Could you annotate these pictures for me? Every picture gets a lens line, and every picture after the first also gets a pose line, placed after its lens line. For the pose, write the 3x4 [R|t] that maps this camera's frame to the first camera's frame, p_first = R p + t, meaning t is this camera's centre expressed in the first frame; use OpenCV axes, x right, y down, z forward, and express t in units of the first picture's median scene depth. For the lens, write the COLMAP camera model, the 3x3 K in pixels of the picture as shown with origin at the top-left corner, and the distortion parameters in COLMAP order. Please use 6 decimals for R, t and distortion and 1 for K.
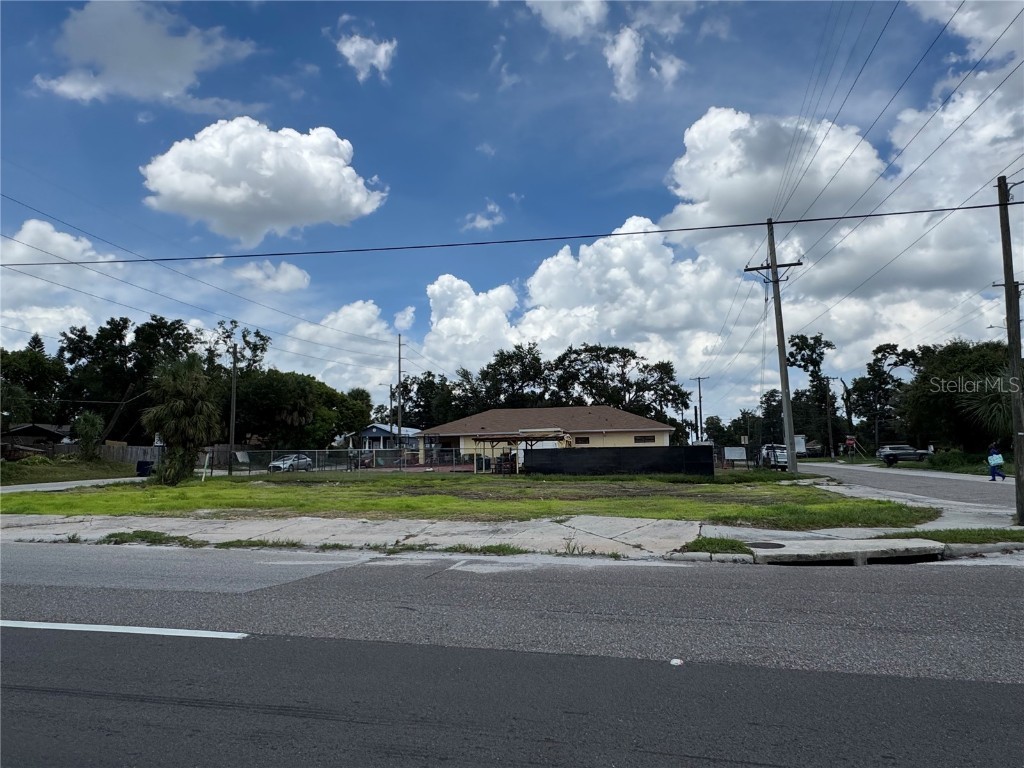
lens RADIAL K [[643.9, 0, 527.8], [0, 643.9, 332.6], [0, 0, 1]] dist [0.002896, -0.035092]
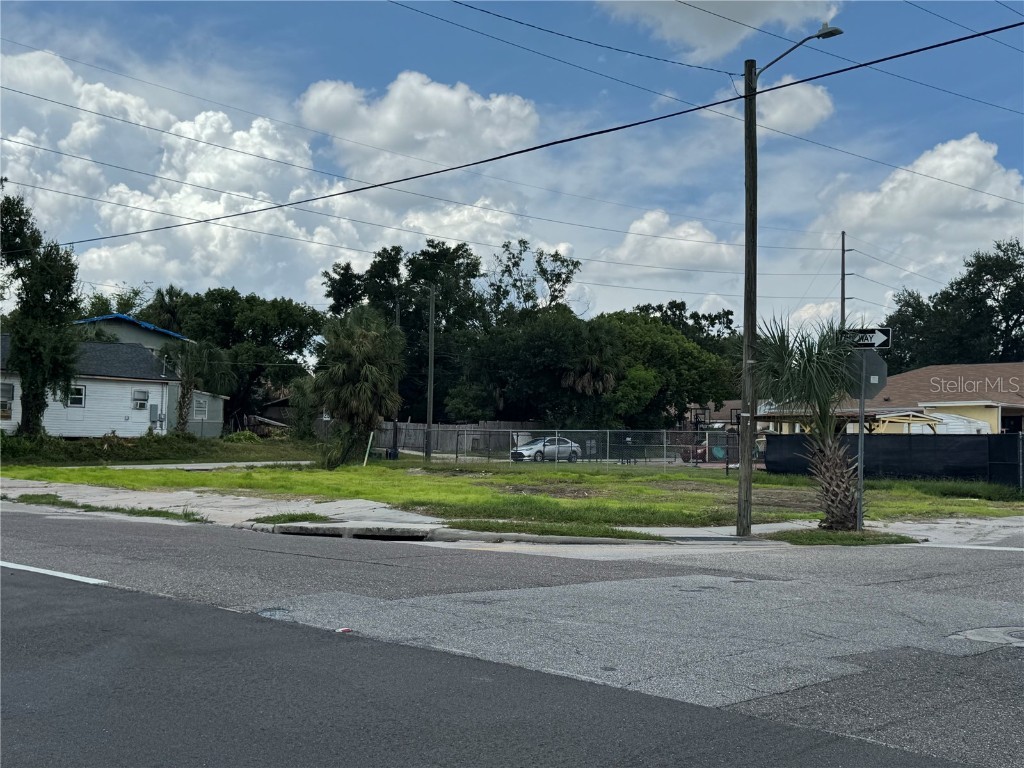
lens RADIAL K [[1215.9, 0, 512.0], [0, 1215.9, 384.0], [0, 0, 1]] dist [0.109590, -0.016736]
pose [[0.821609, -0.000666, -0.570052, 0.258086], [0.079379, 0.990390, 0.113251, -0.013947], [0.564498, -0.138298, 0.813766, -0.066000]]
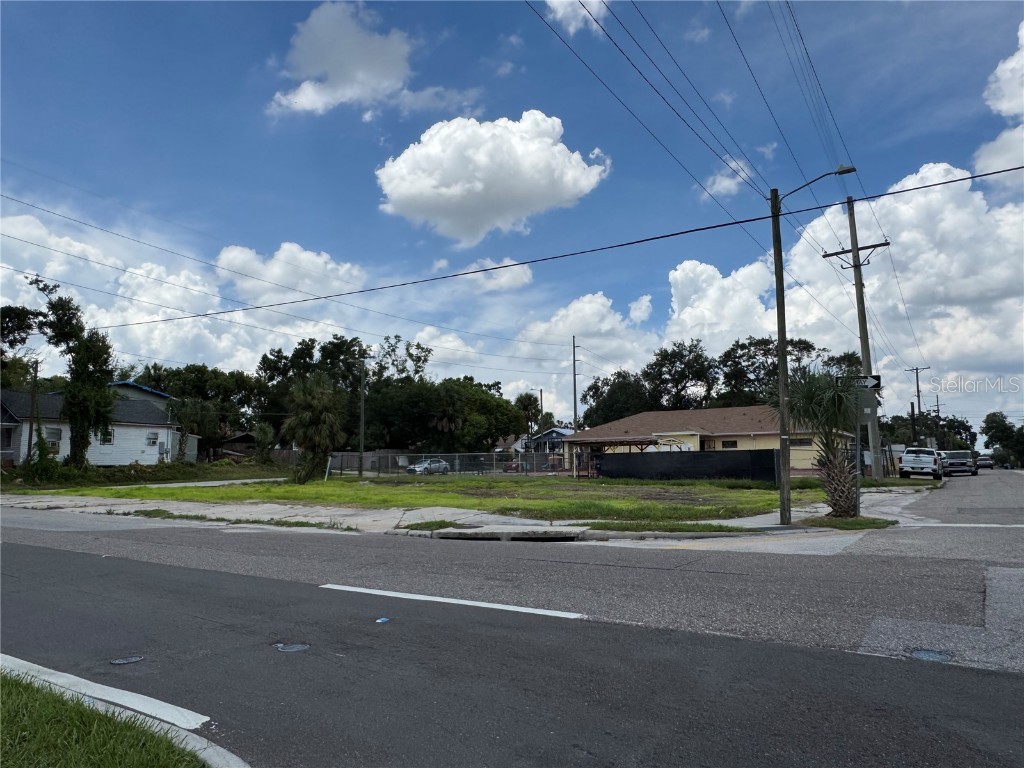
lens RADIAL K [[715.8, 0, 512.0], [0, 715.8, 384.0], [0, 0, 1]] dist [-0.000970, -0.000529]
pose [[0.930674, -0.033118, -0.364347, 0.154028], [0.063069, 0.995508, 0.070612, -0.009514], [0.360371, -0.088696, 0.928582, -0.050996]]
